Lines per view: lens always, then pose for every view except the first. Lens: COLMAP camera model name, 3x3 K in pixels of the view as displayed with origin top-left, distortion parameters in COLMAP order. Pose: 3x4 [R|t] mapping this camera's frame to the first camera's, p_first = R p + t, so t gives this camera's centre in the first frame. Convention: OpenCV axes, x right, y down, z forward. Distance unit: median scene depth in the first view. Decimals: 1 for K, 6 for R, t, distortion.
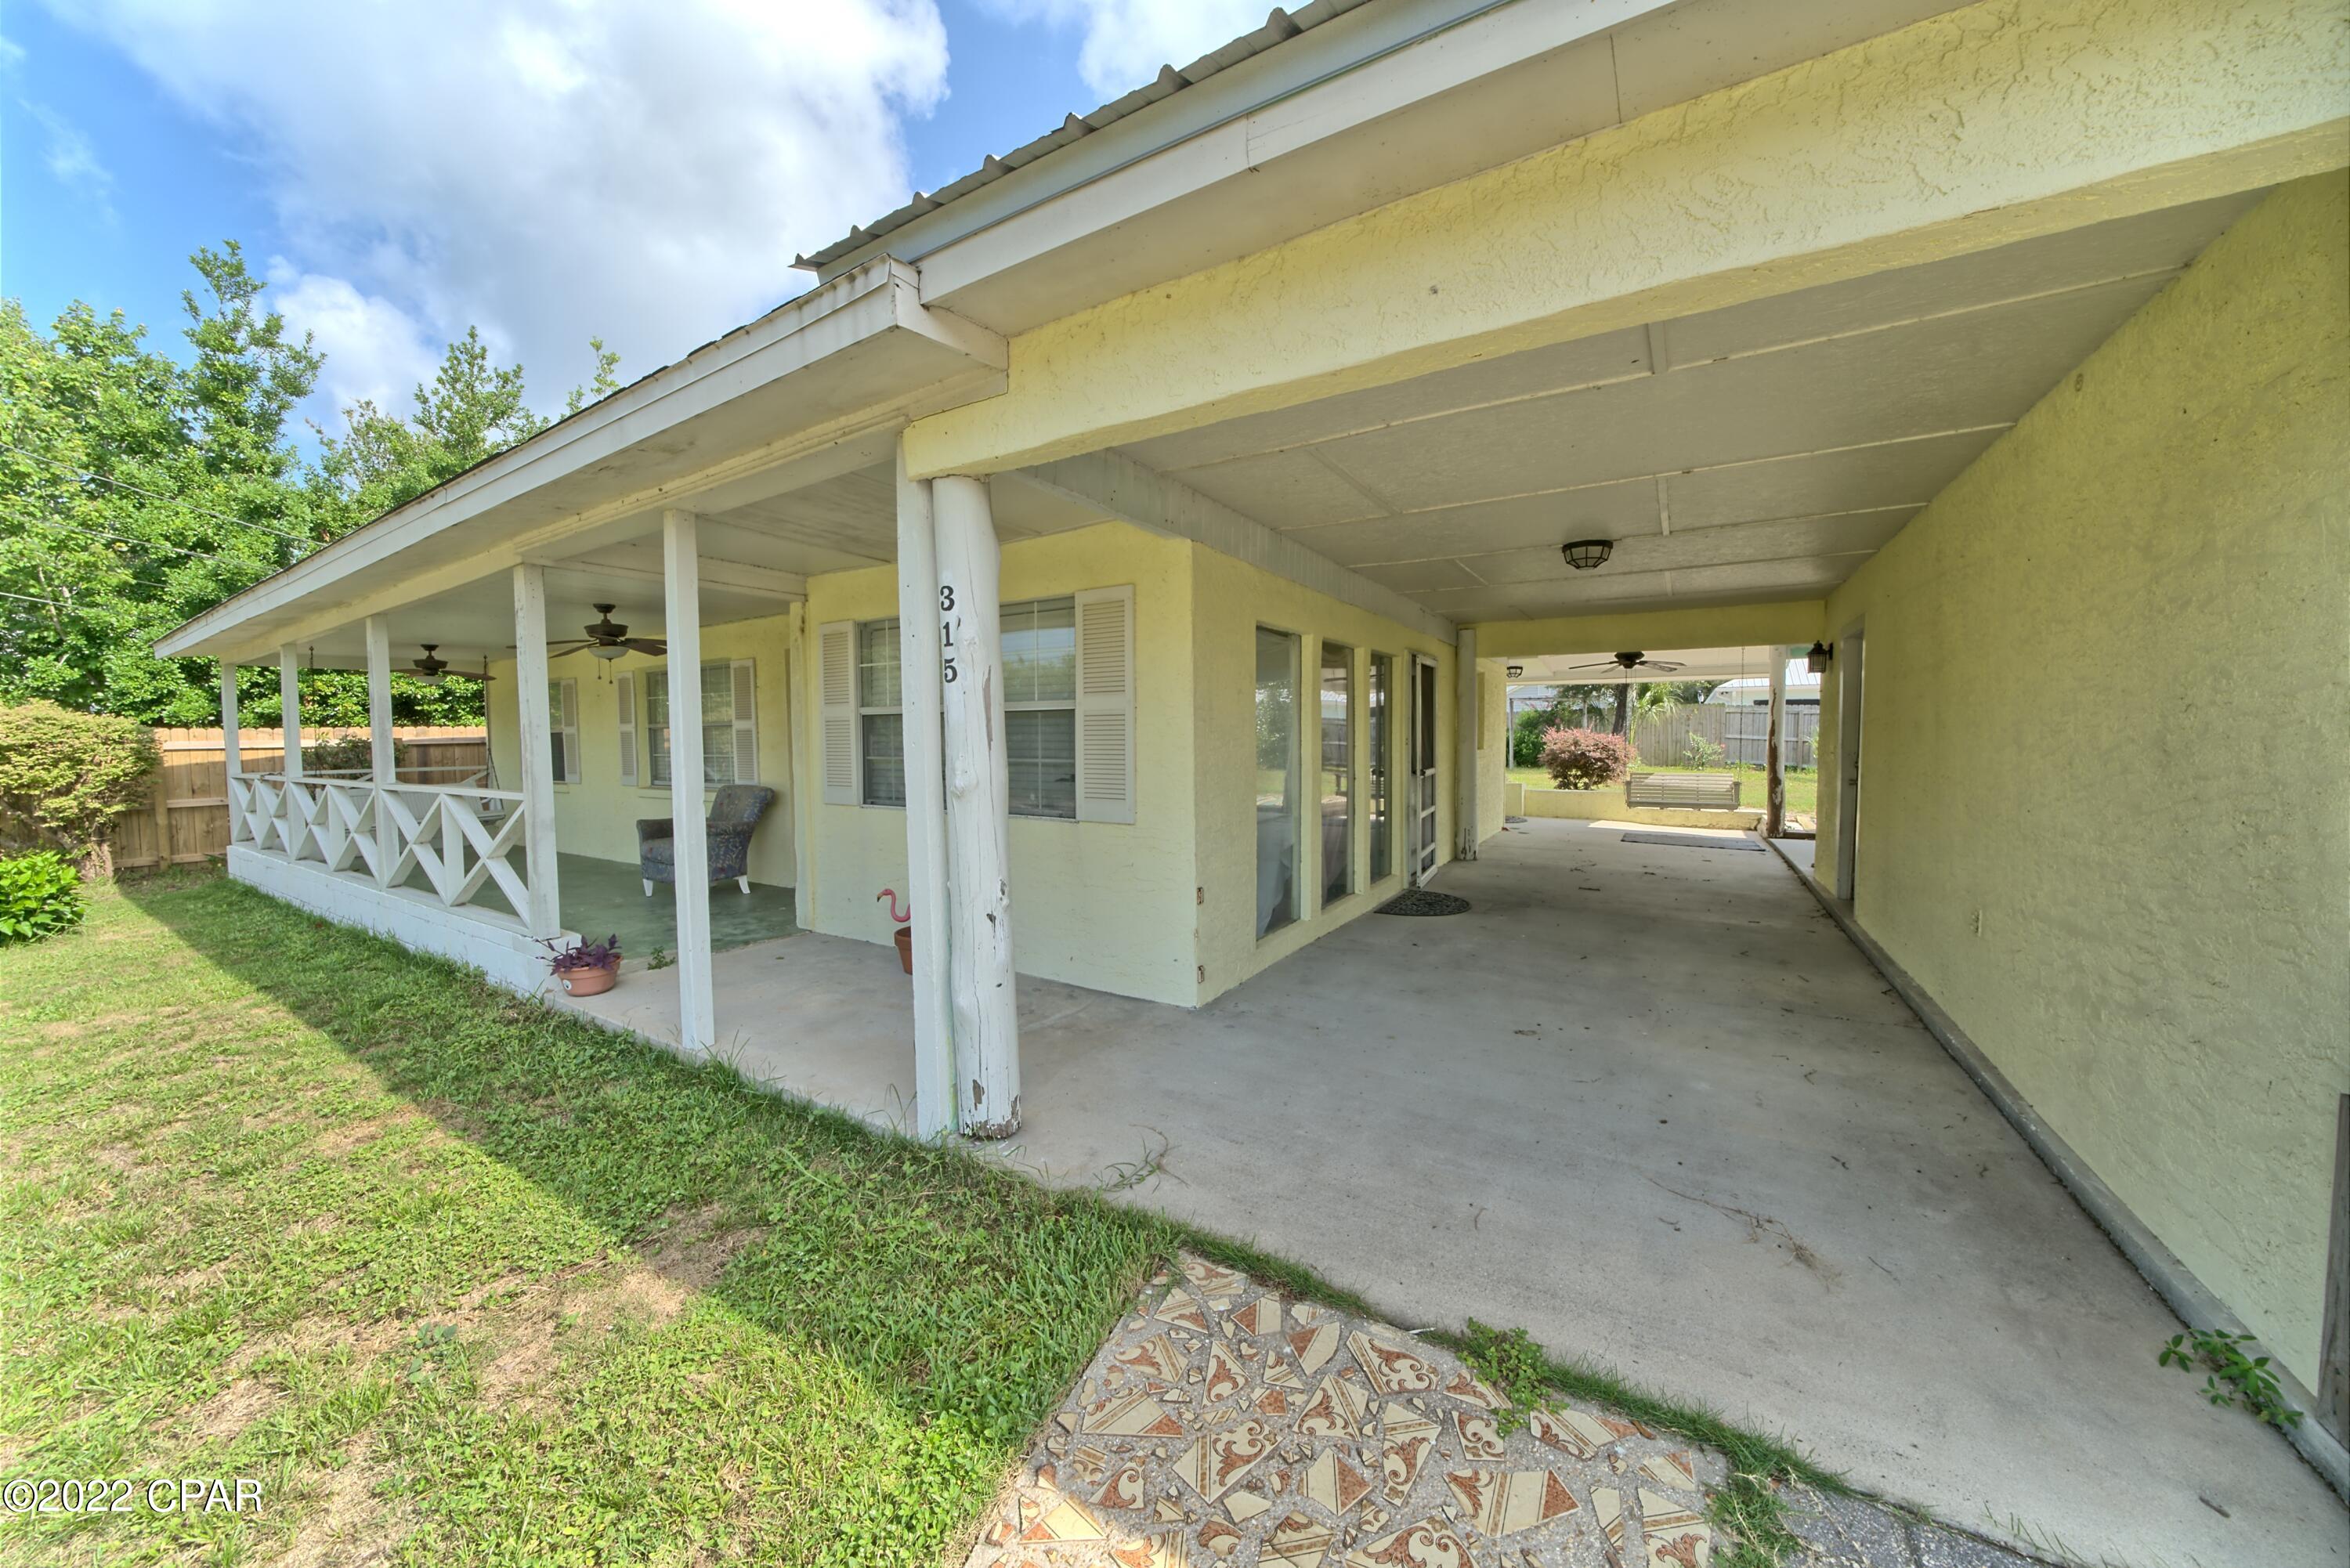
lens RADIAL K [[820.2, 0, 1177.6], [0, 820.2, 773.1], [0, 0, 1]] dist [-0.039557, 0.006404]
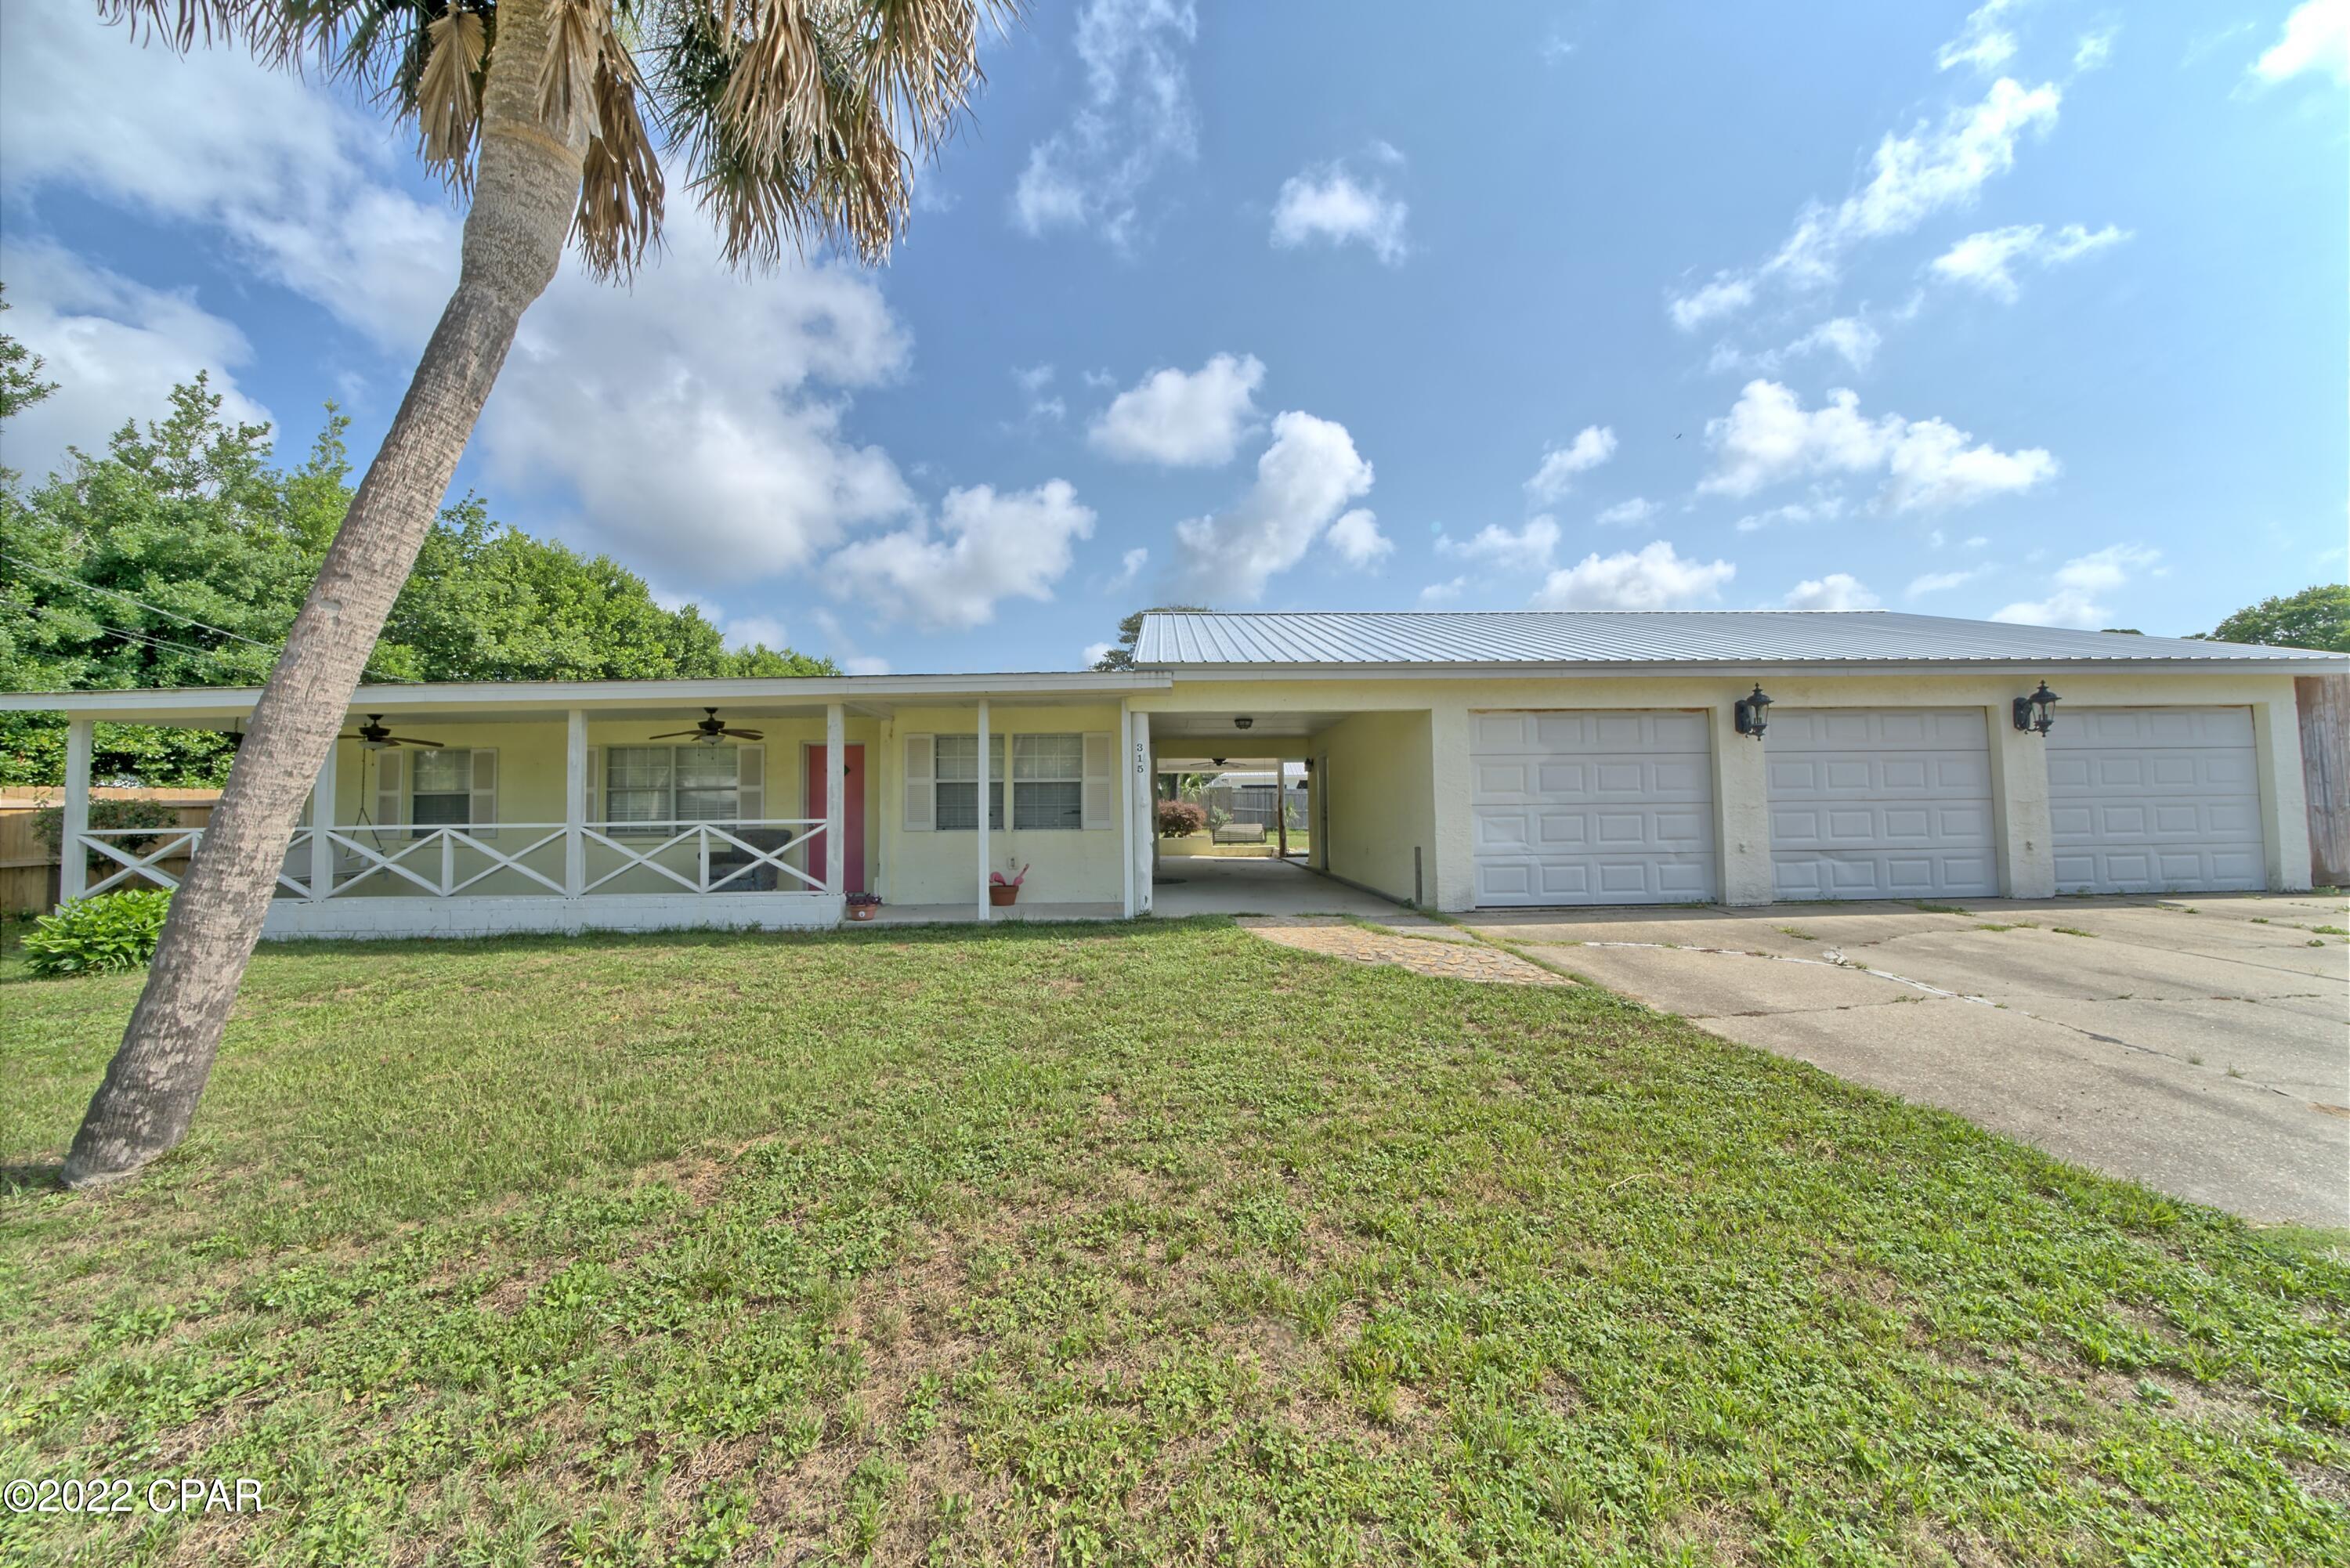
lens RADIAL K [[820.2, 0, 1177.6], [0, 820.2, 773.1], [0, 0, 1]] dist [-0.039557, 0.006404]
pose [[0.841807, 0.023851, 0.539252, -0.476130], [0.029737, 0.995457, -0.090449, 0.047896], [-0.538959, 0.092176, 0.837273, -0.457225]]
